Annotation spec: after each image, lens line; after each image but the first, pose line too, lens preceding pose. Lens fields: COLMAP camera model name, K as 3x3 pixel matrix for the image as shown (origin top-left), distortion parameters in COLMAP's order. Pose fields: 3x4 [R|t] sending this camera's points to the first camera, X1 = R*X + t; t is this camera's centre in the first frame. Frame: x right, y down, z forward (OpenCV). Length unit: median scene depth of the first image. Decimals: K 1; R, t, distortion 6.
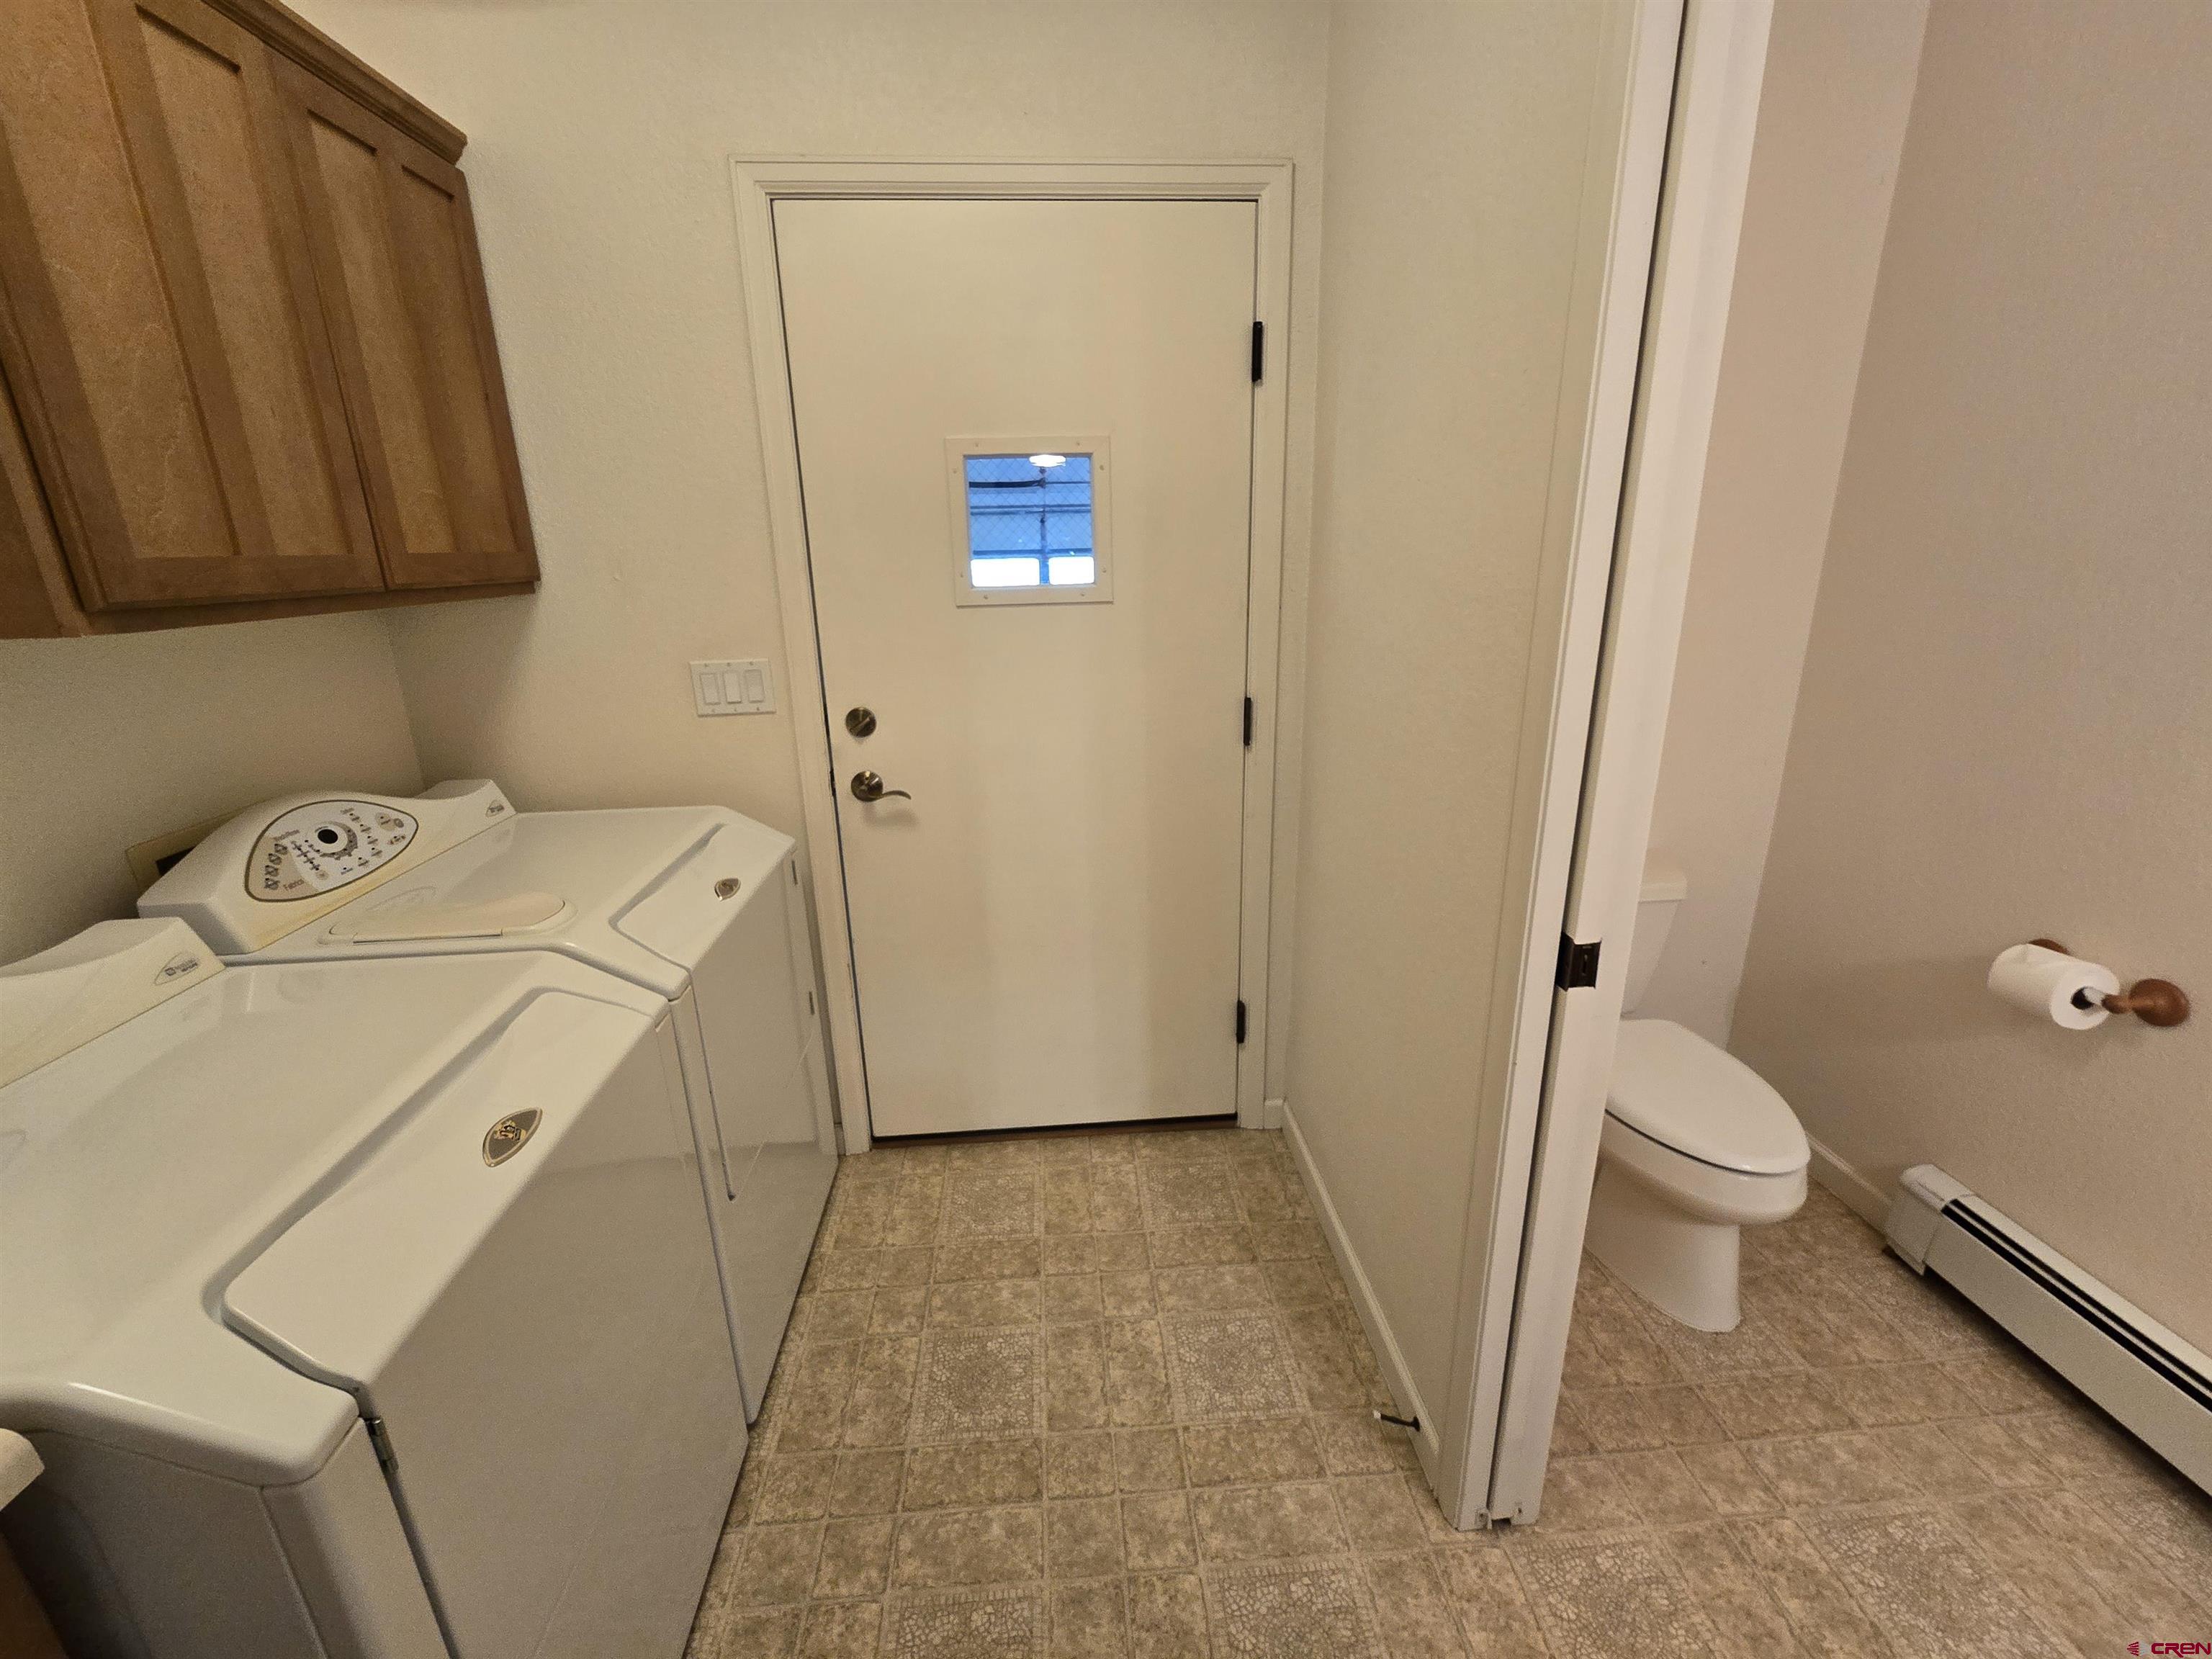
lens RADIAL K [[925.5, 0, 1128.9], [0, 925.5, 831.9], [0, 0, 1]] dist [0.000100, 0.000025]
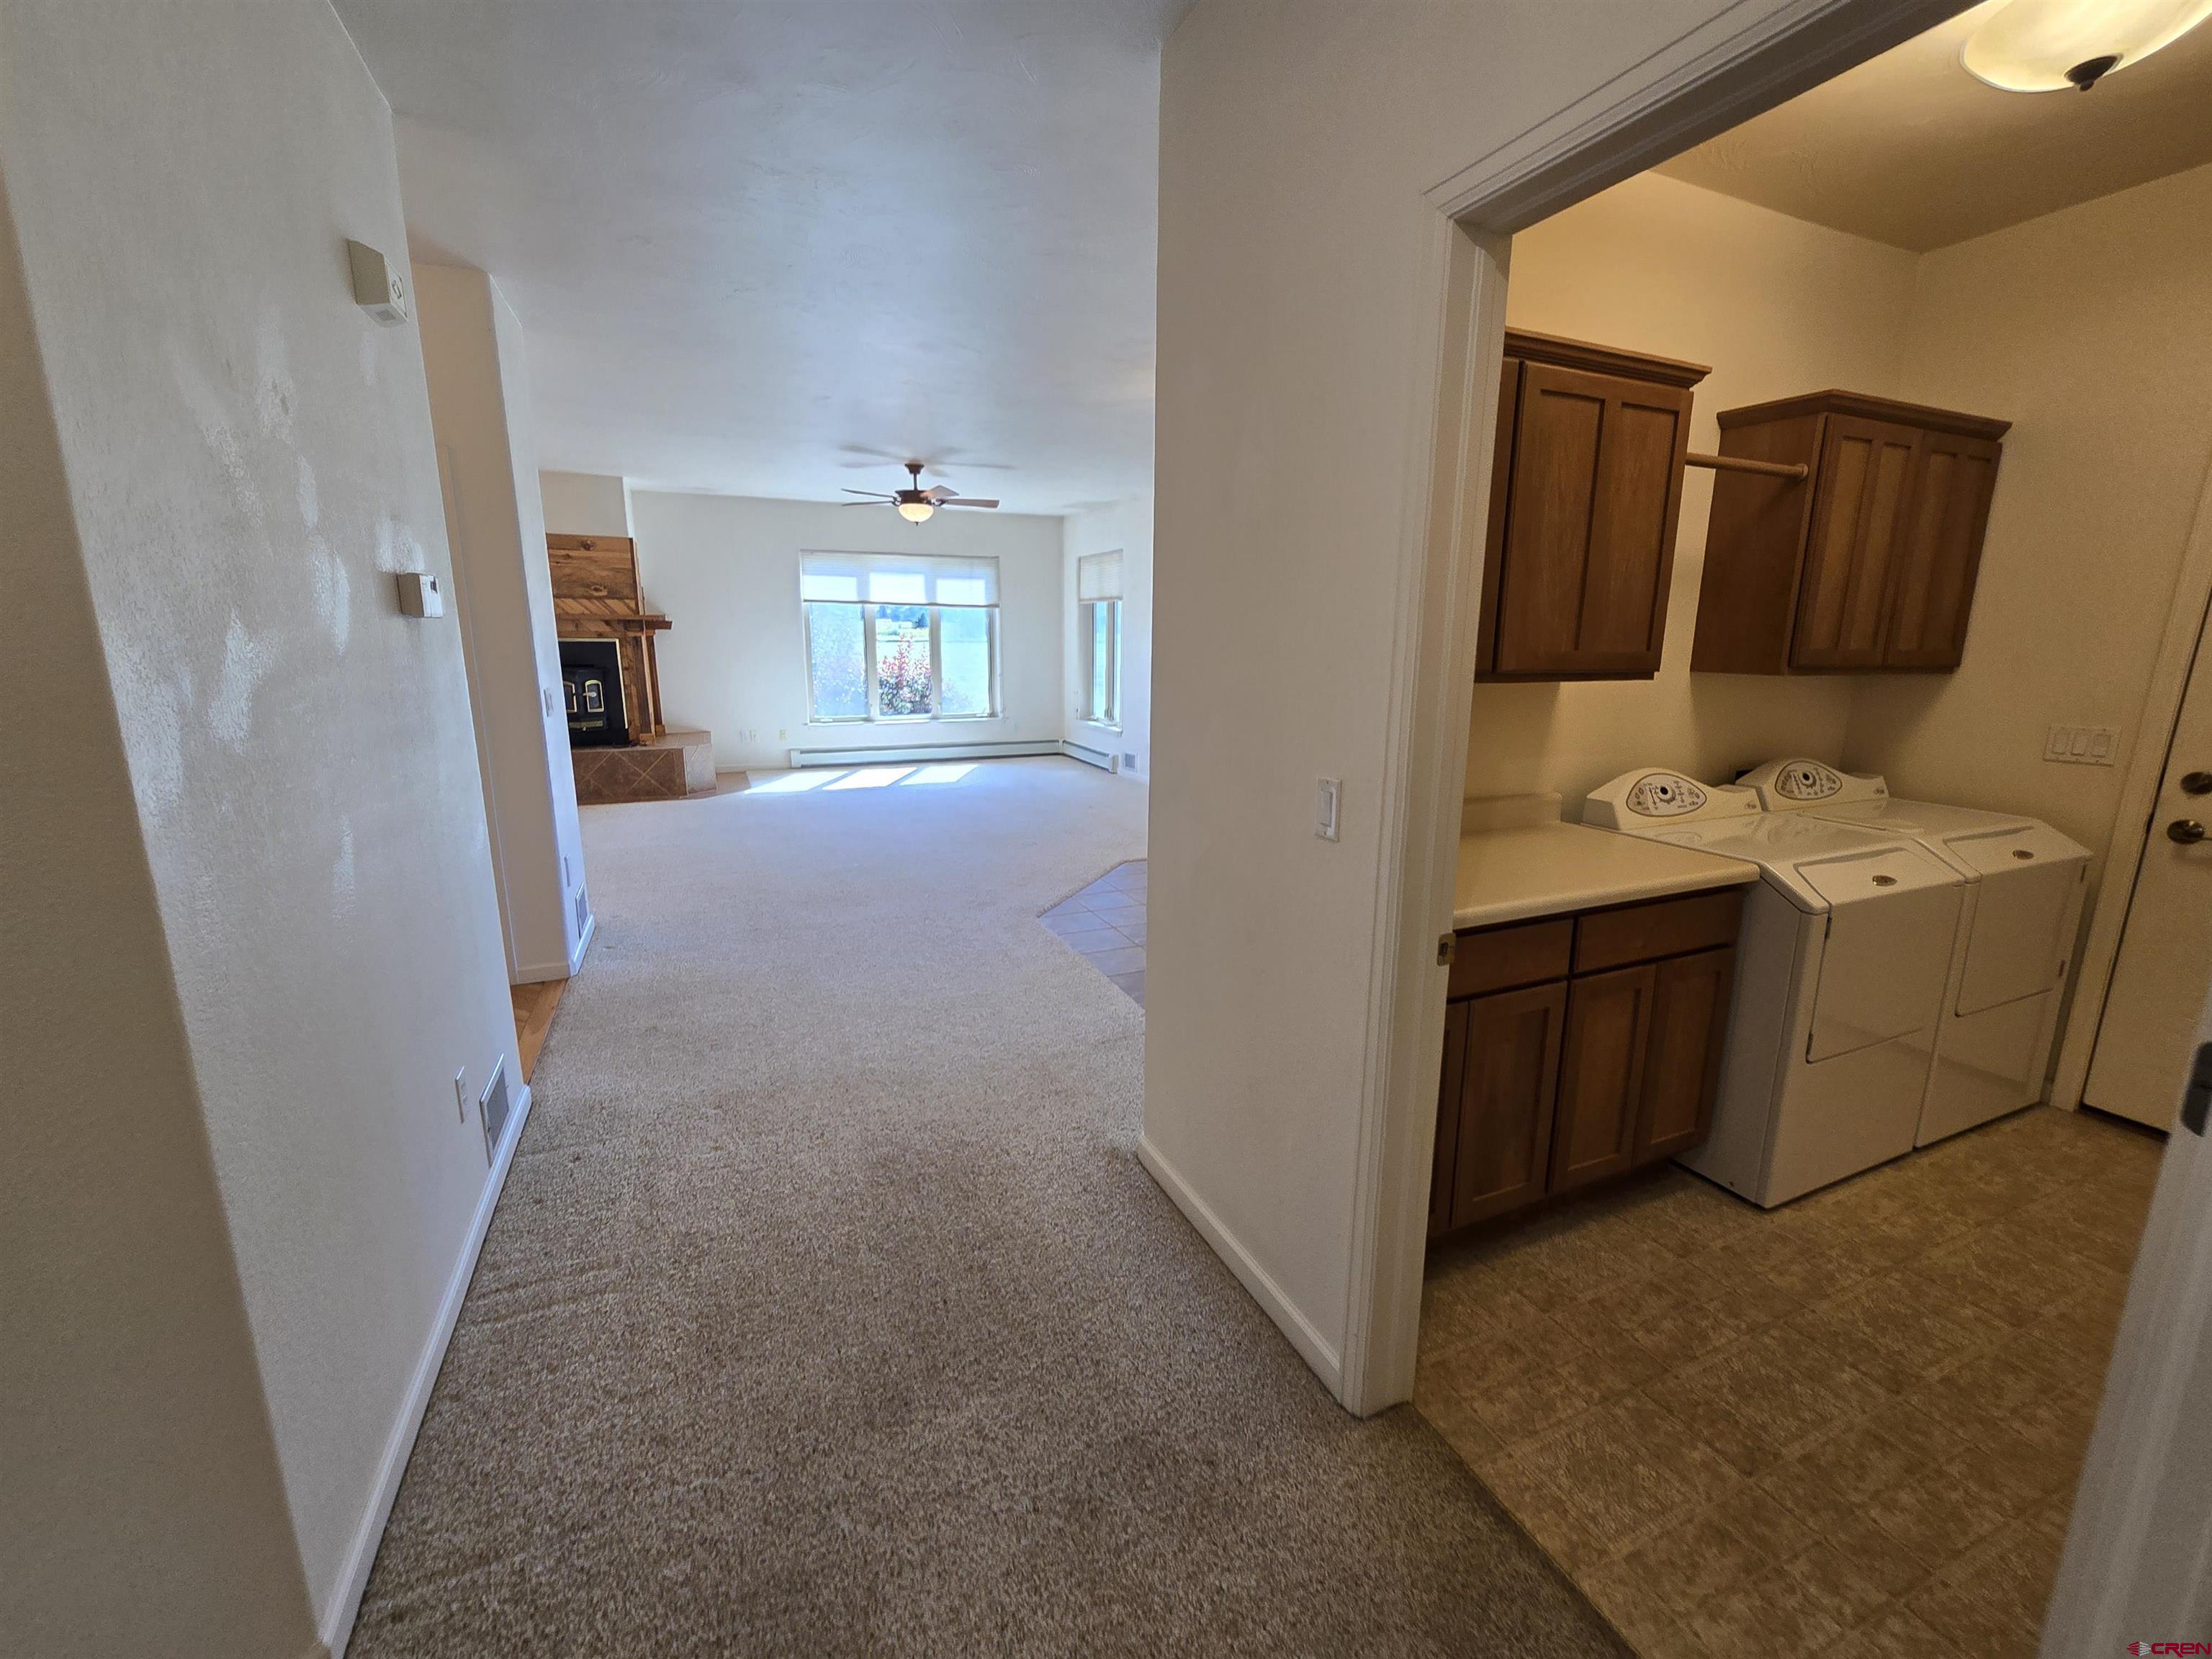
lens RADIAL K [[925.5, 0, 1128.9], [0, 925.5, 831.9], [0, 0, 1]] dist [0.000100, 0.000025]
pose [[0.329688, 0.208051, -0.920880, 0.575144], [-0.292636, 0.949895, 0.109838, 0.325845], [0.897591, 0.233270, 0.374052, -1.099558]]
